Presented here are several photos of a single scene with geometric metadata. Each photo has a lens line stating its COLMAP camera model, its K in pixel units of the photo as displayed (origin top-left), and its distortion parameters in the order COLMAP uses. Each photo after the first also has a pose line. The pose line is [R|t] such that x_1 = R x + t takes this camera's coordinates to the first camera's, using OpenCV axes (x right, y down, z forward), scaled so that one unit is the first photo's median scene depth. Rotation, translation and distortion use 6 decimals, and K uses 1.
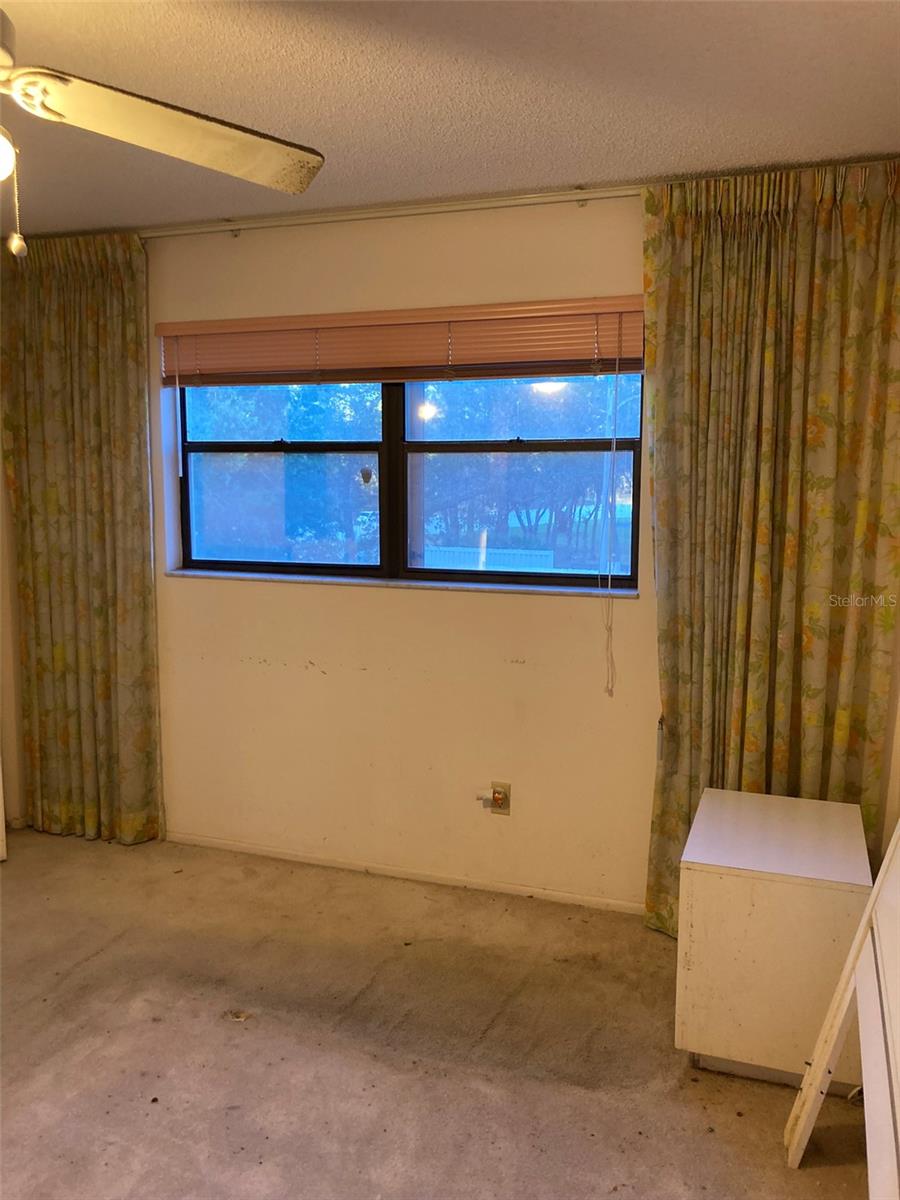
lens RADIAL K [[980.8, 0, 440.2], [0, 980.8, 596.8], [0, 0, 1]] dist [0.016520, -0.041246]
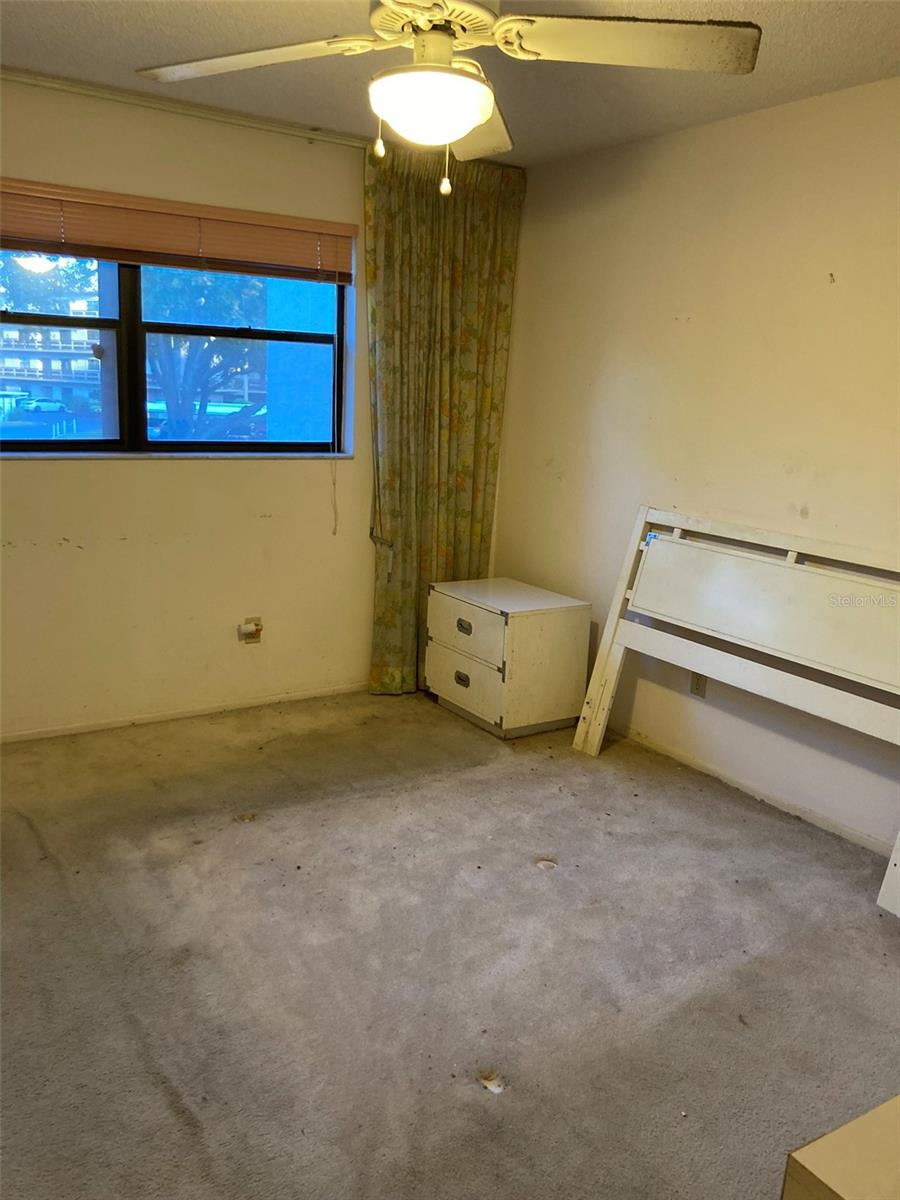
lens RADIAL K [[980.8, 0, 444.8], [0, 980.8, 606.5], [0, 0, 1]] dist [0.016520, -0.041246]
pose [[0.597057, -0.157349, 0.786615, -0.701236], [0.053648, 0.986211, 0.156555, -0.001947], [-0.800403, -0.051272, 0.597266, 0.075446]]
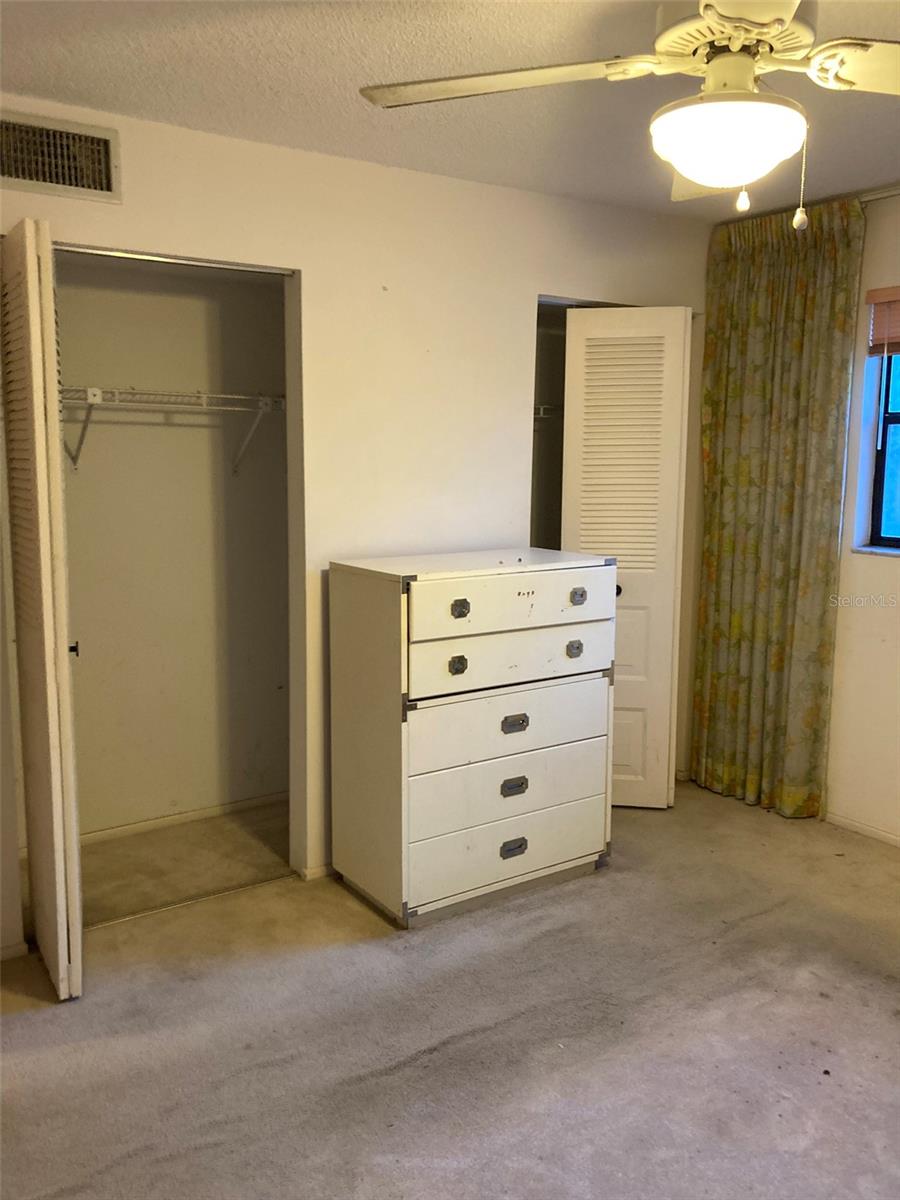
lens RADIAL K [[980.8, 0, 442.0], [0, 980.8, 595.1], [0, 0, 1]] dist [0.016520, -0.041246]
pose [[0.807303, 0.085833, -0.583862, -0.039921], [-0.073833, 0.996283, 0.044375, 0.008414], [0.585501, 0.007284, 0.810639, -0.025421]]
